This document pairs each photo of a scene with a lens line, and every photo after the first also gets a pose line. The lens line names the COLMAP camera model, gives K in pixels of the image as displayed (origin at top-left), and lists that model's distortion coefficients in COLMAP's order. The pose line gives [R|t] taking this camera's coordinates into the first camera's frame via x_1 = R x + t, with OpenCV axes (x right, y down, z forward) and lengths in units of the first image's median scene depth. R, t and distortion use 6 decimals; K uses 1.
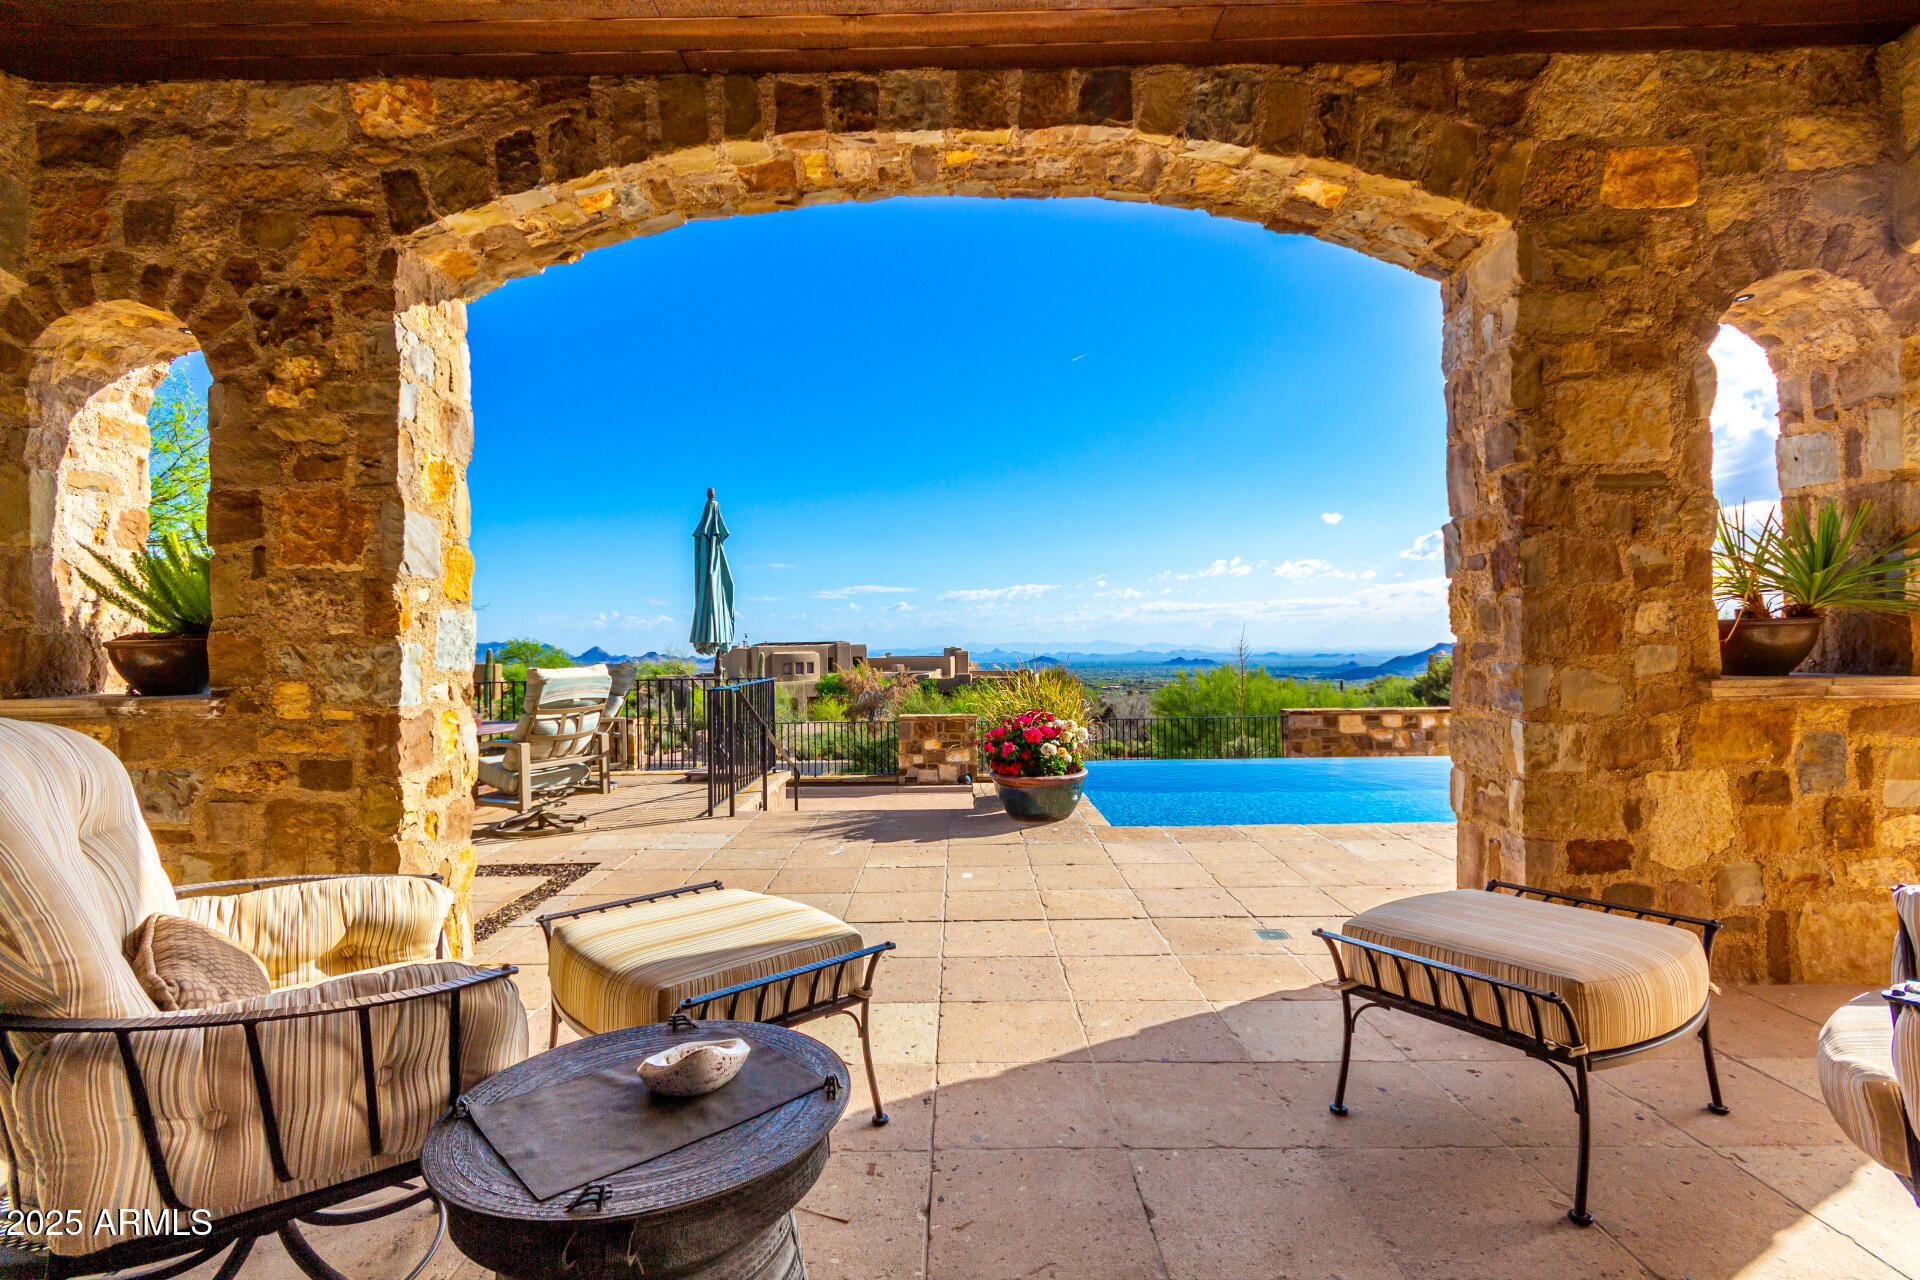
lens RADIAL K [[890.4, 0, 952.6], [0, 890.4, 635.5], [0, 0, 1]] dist [-0.001138, 0.006719]
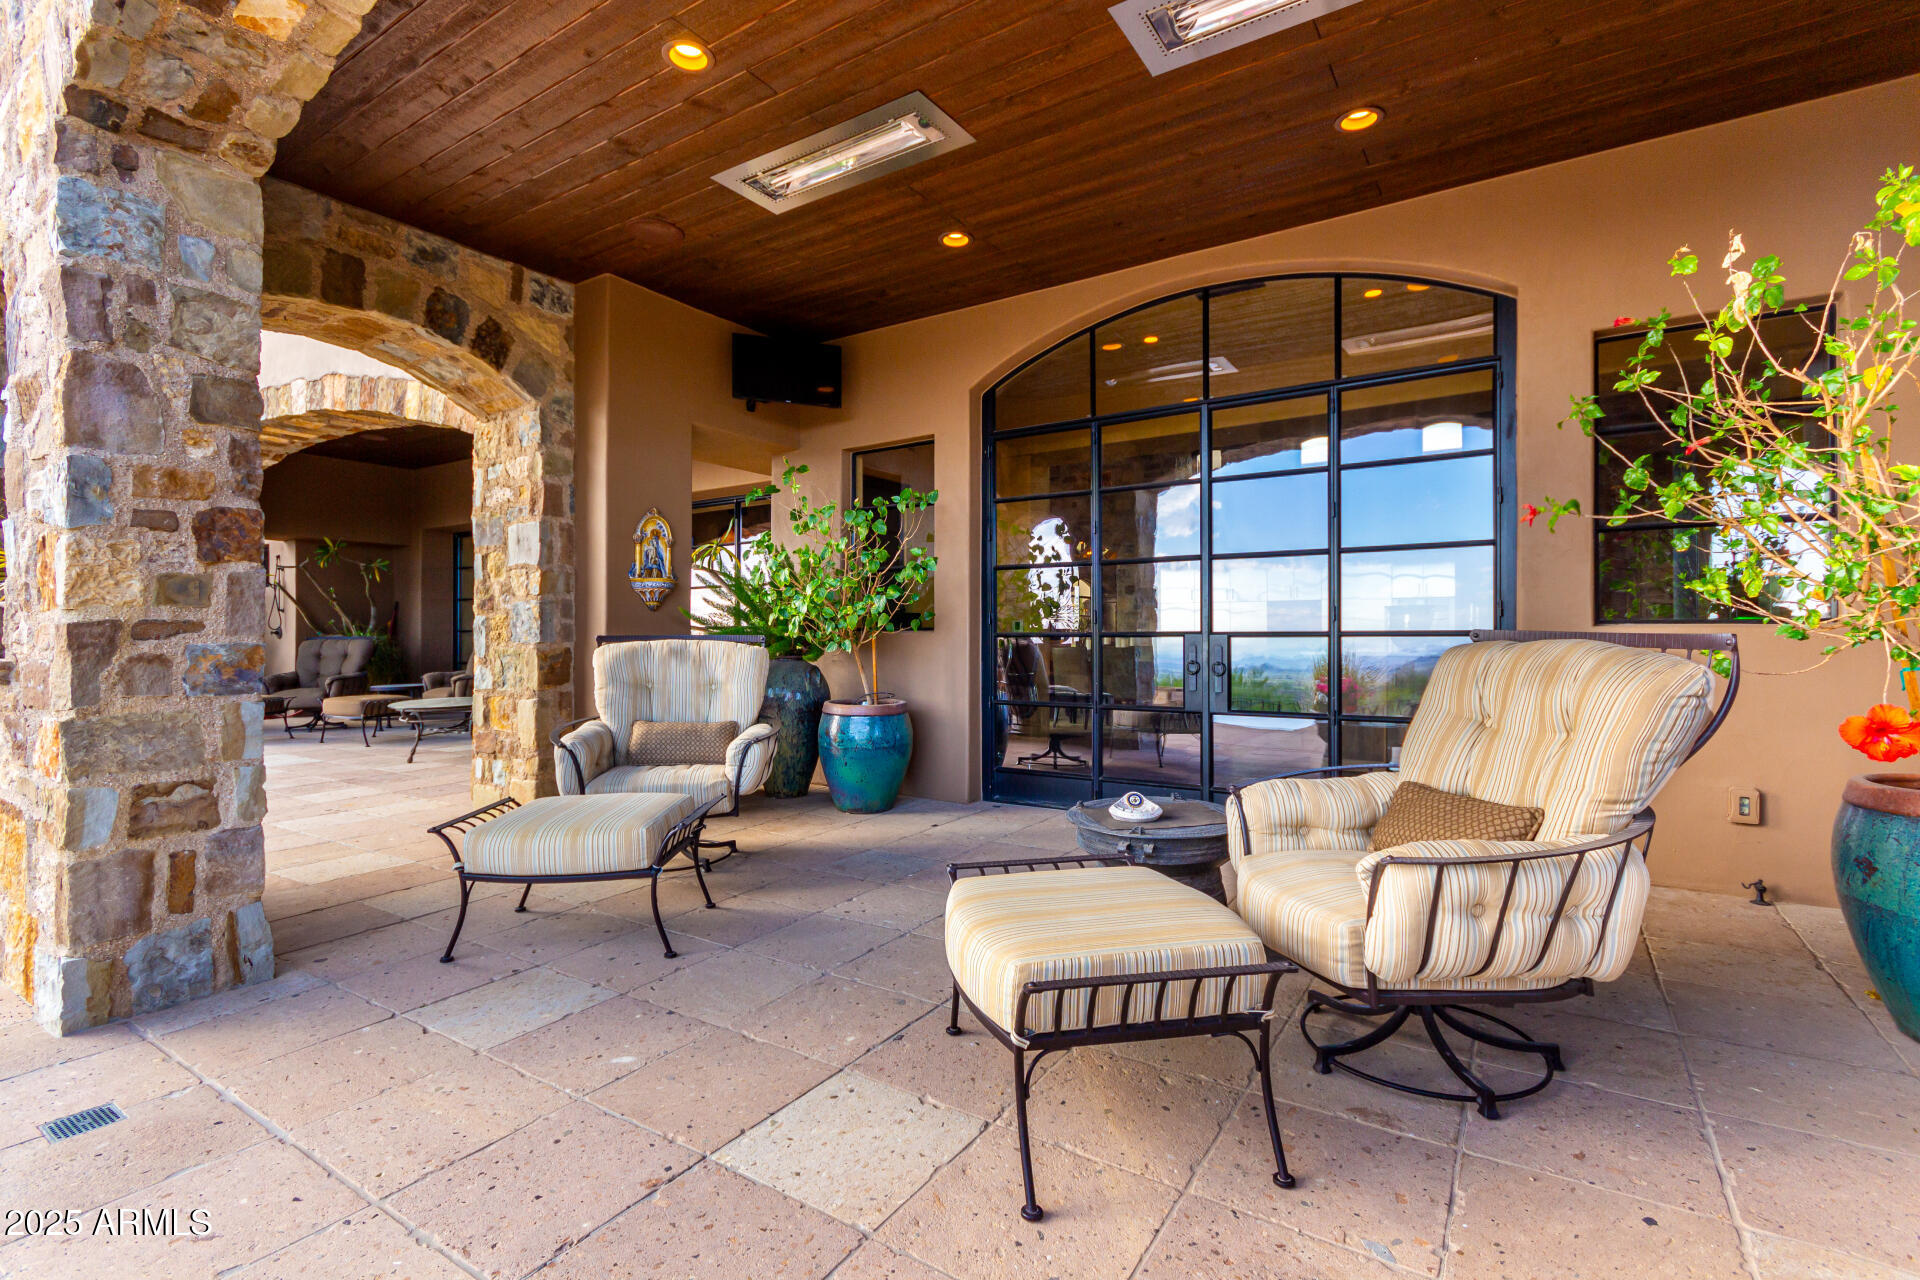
lens RADIAL K [[890.4, 0, 952.6], [0, 890.4, 635.5], [0, 0, 1]] dist [-0.001138, 0.006719]
pose [[-0.831943, 0.010566, 0.554761, -0.476001], [0.008007, 0.999943, -0.007036, 0.035341], [-0.554804, -0.001412, -0.831980, 1.303451]]
